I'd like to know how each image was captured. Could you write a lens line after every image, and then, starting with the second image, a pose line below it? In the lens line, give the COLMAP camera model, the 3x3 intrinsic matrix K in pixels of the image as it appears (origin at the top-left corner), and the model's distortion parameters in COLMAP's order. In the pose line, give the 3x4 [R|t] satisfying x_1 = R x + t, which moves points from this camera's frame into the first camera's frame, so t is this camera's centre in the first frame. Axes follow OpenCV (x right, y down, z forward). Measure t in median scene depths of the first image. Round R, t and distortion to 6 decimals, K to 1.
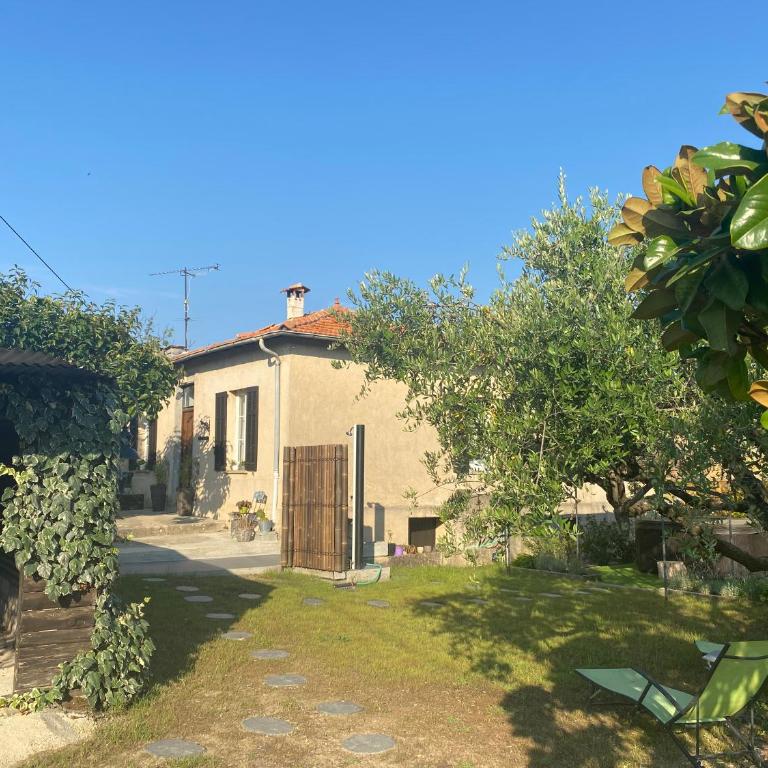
lens RADIAL K [[834.5, 0, 363.6], [0, 834.5, 371.0], [0, 0, 1]] dist [0.184610, -0.331606]
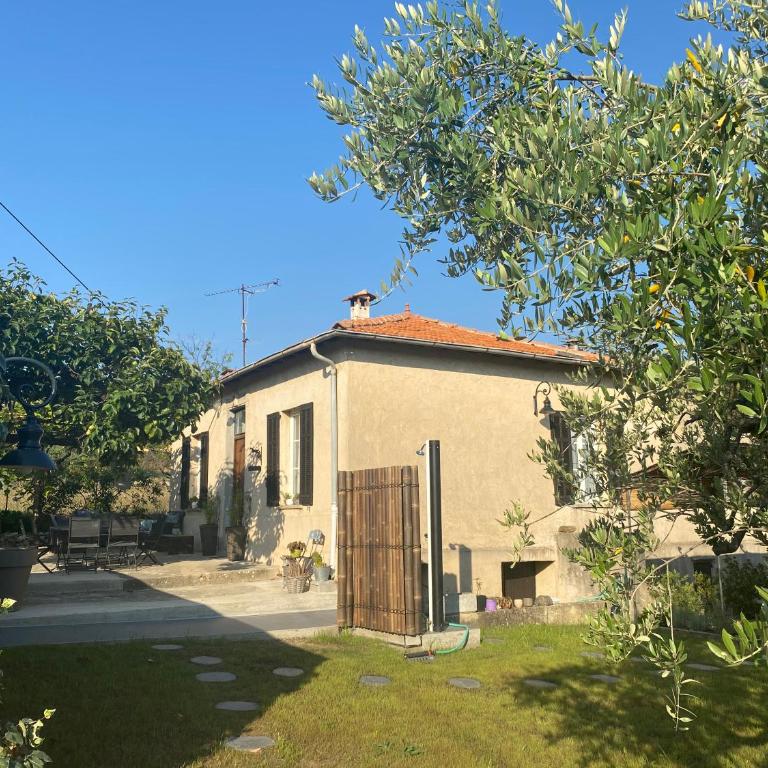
lens RADIAL K [[834.5, 0, 363.6], [0, 834.5, 371.0], [0, 0, 1]] dist [0.184610, -0.331606]
pose [[0.994752, -0.030200, -0.097757, 0.007769], [0.025337, 0.998397, -0.050604, 0.033974], [0.099128, 0.047861, 0.993923, 0.199404]]
